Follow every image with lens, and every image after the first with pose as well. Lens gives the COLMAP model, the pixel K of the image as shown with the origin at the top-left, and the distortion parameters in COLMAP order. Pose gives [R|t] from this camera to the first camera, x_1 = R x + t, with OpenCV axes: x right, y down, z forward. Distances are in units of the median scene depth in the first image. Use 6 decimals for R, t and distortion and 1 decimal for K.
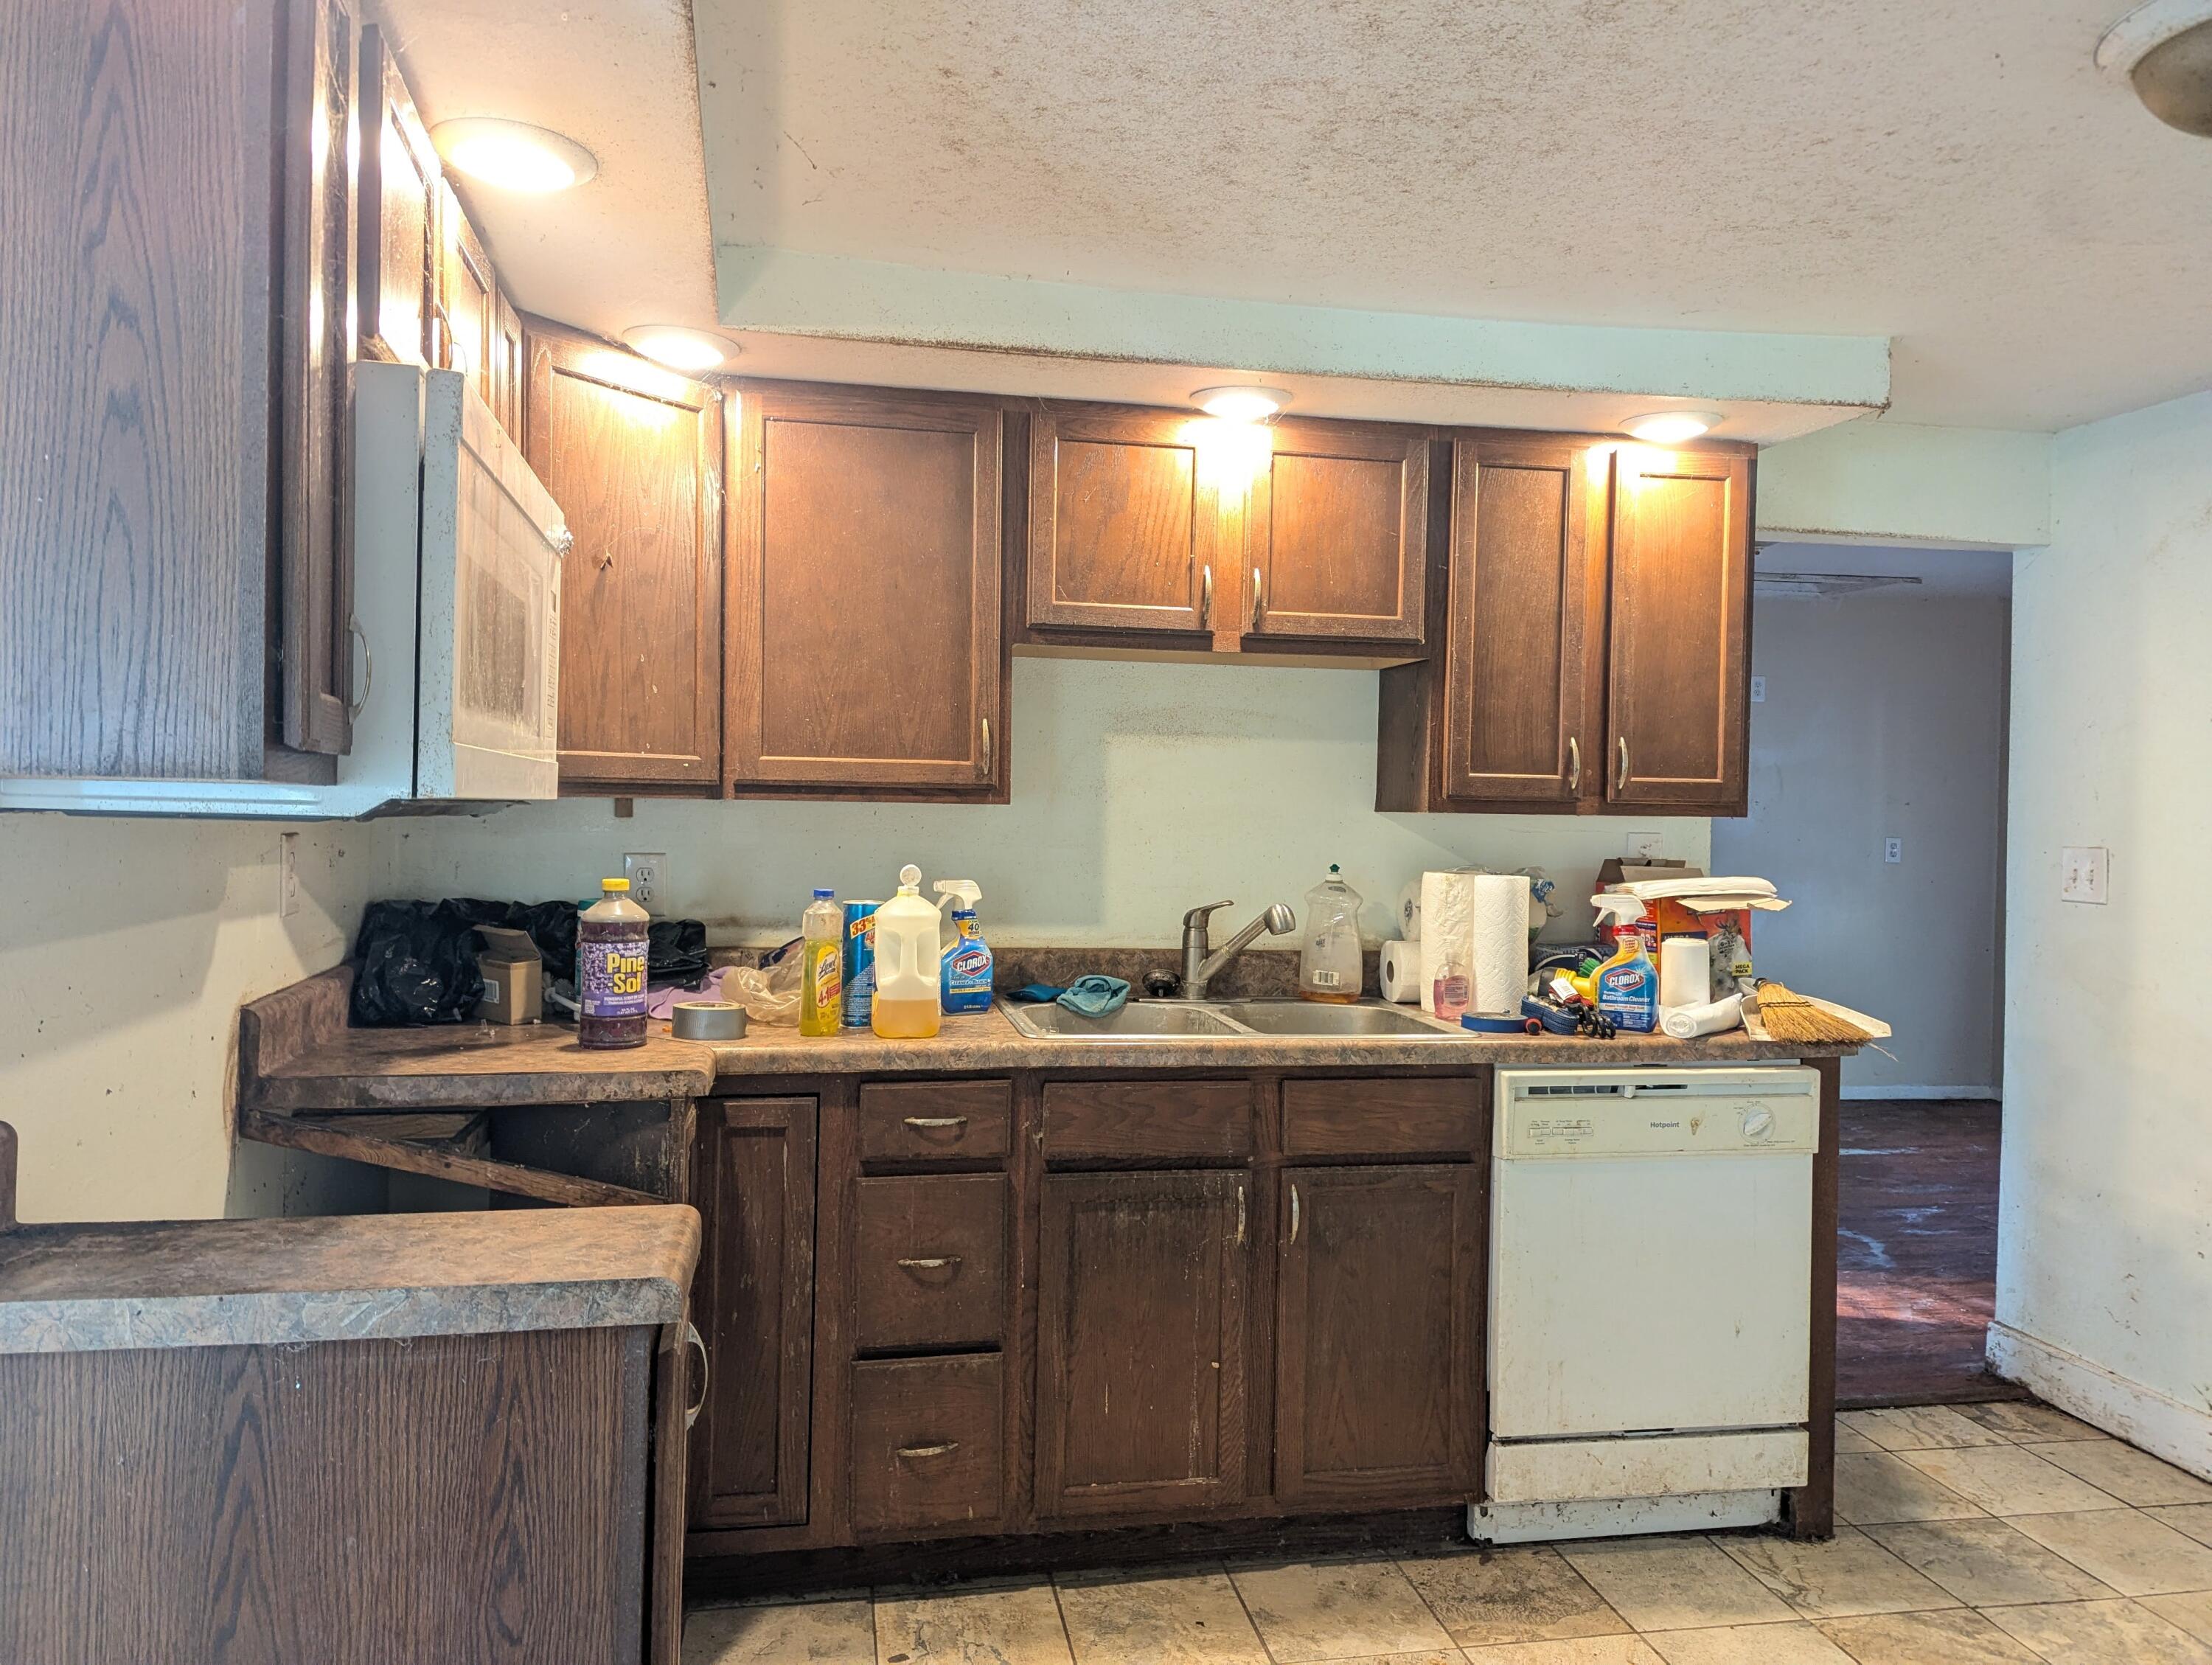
lens RADIAL K [[1570.6, 0, 1092.4], [0, 1570.6, 824.8], [0, 0, 1]] dist [0.050095, -0.030512]
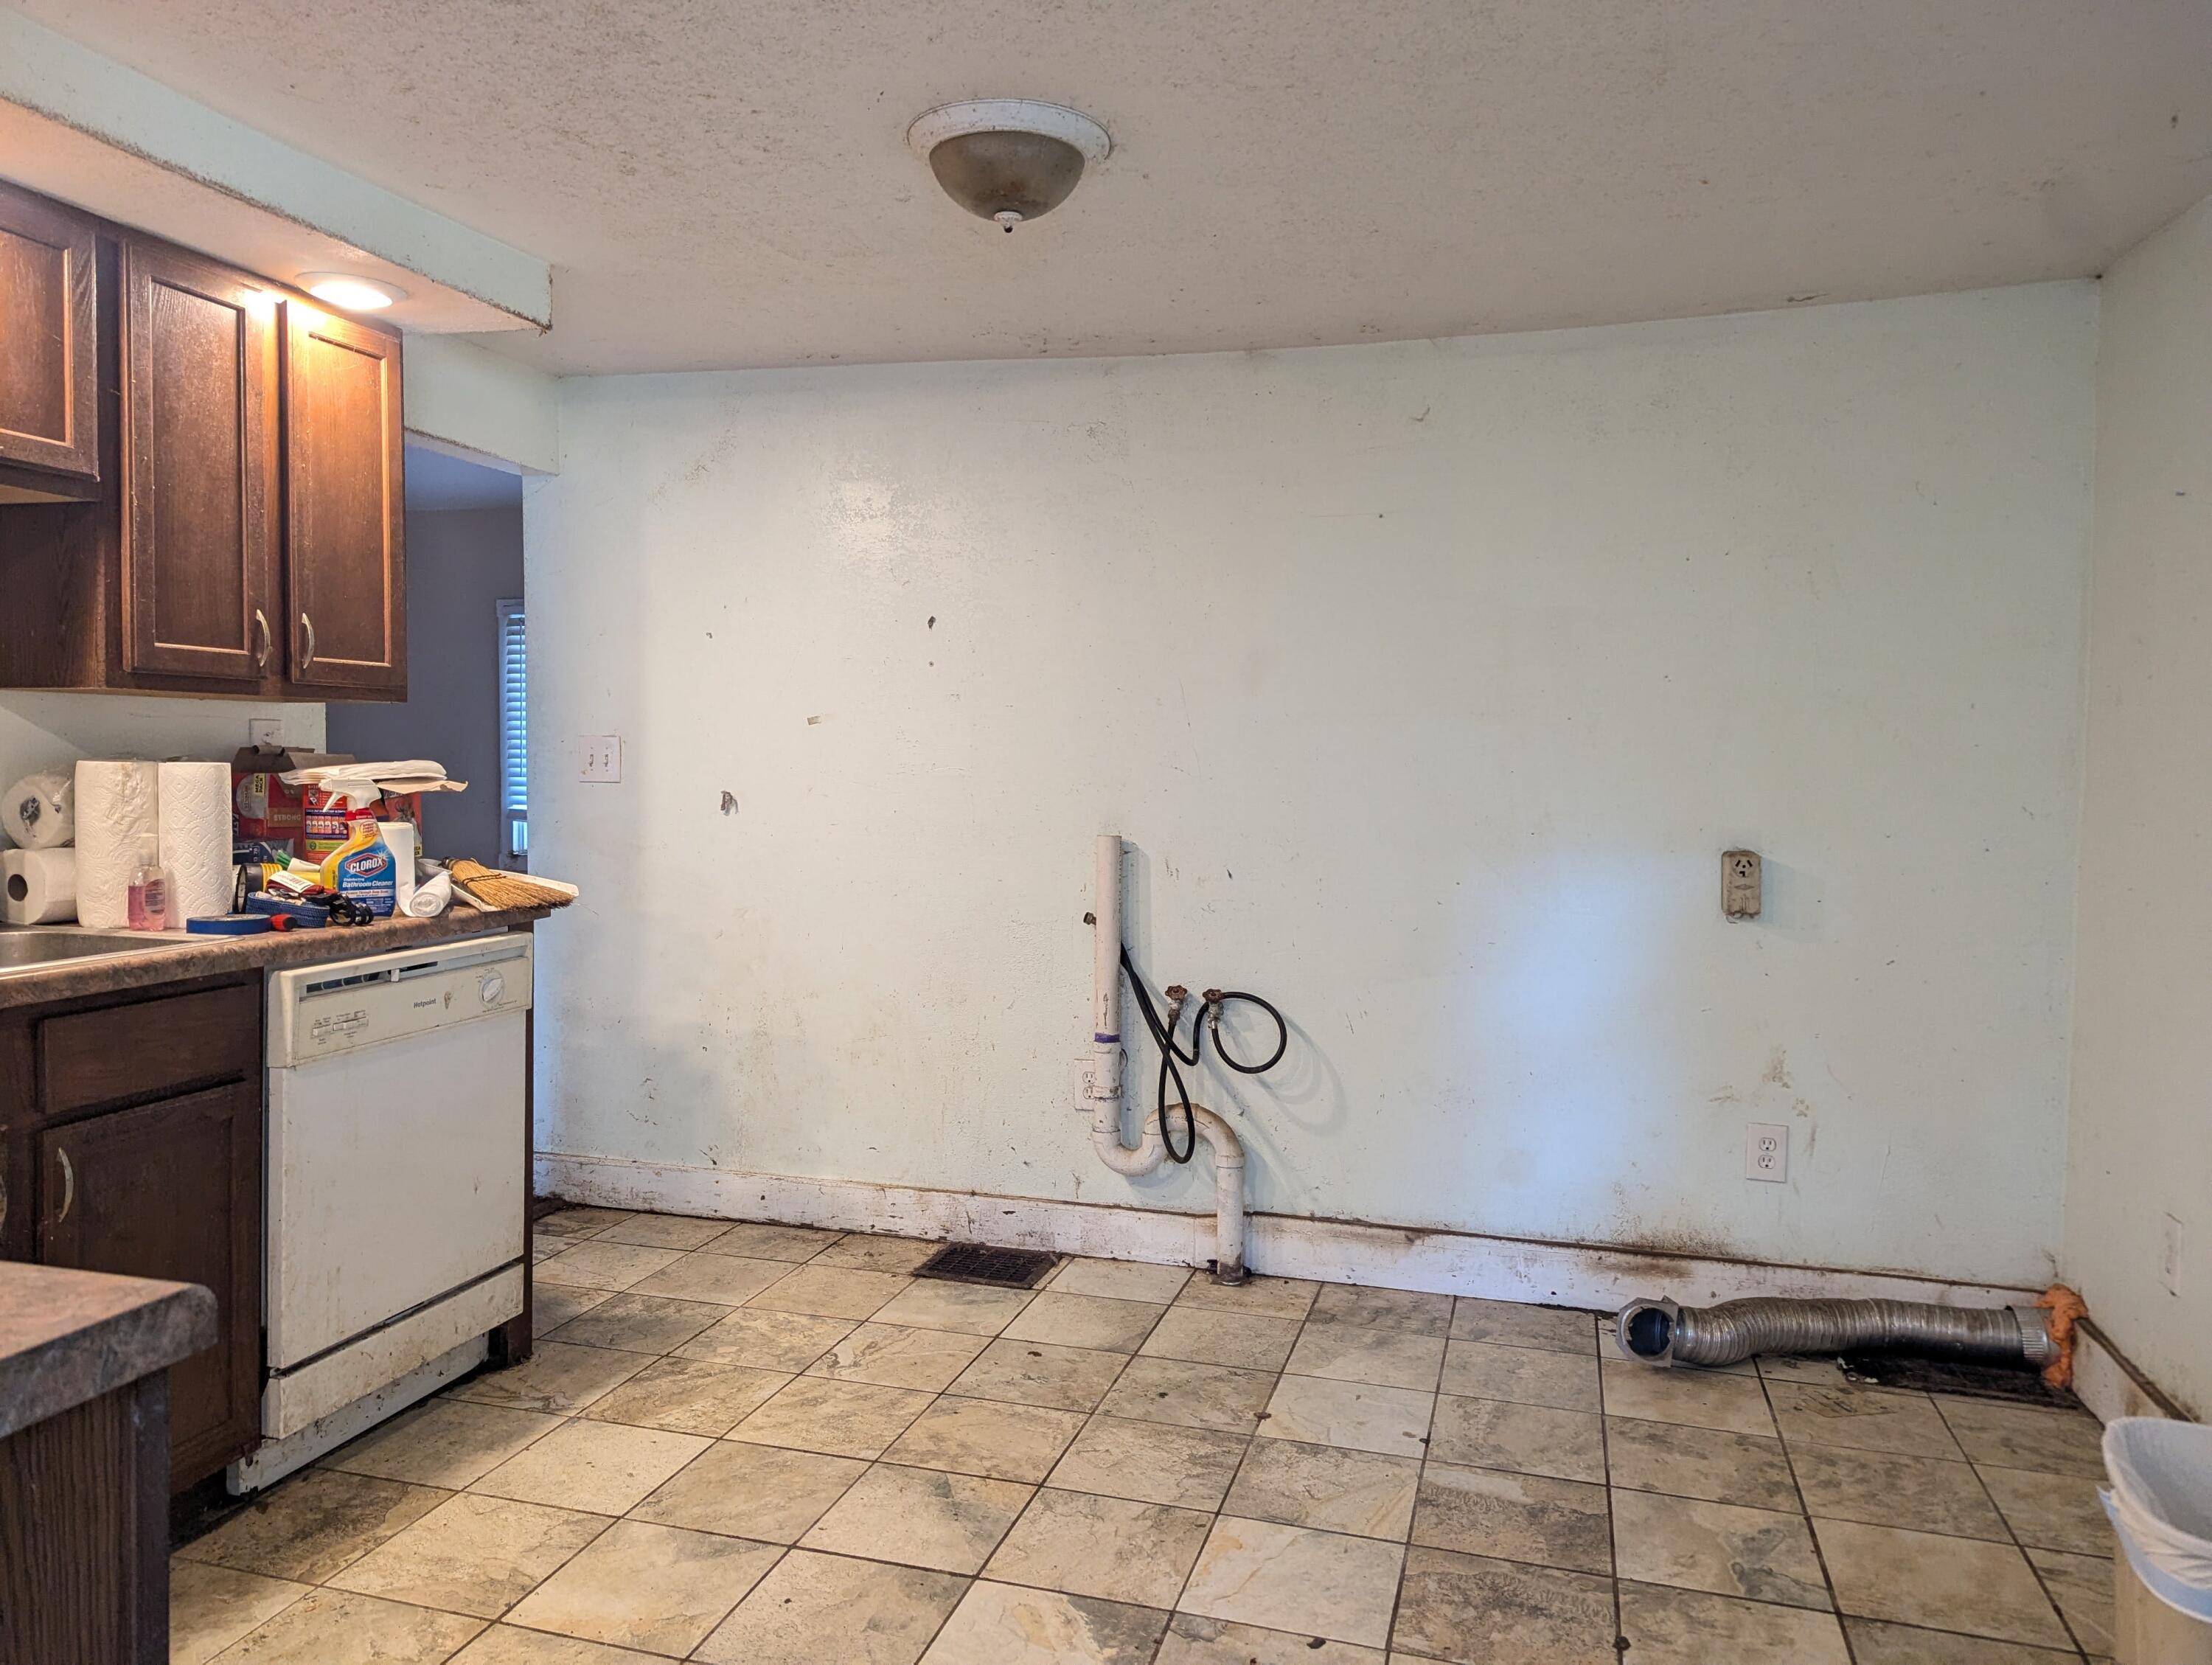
lens RADIAL K [[1570.6, 0, 1102.6], [0, 1570.6, 826.2], [0, 0, 1]] dist [0.050095, -0.030512]
pose [[0.448658, -0.051455, 0.892221, -0.324999], [0.007206, 0.998517, 0.053962, 0.024990], [-0.893675, -0.017781, 0.448363, 0.160442]]
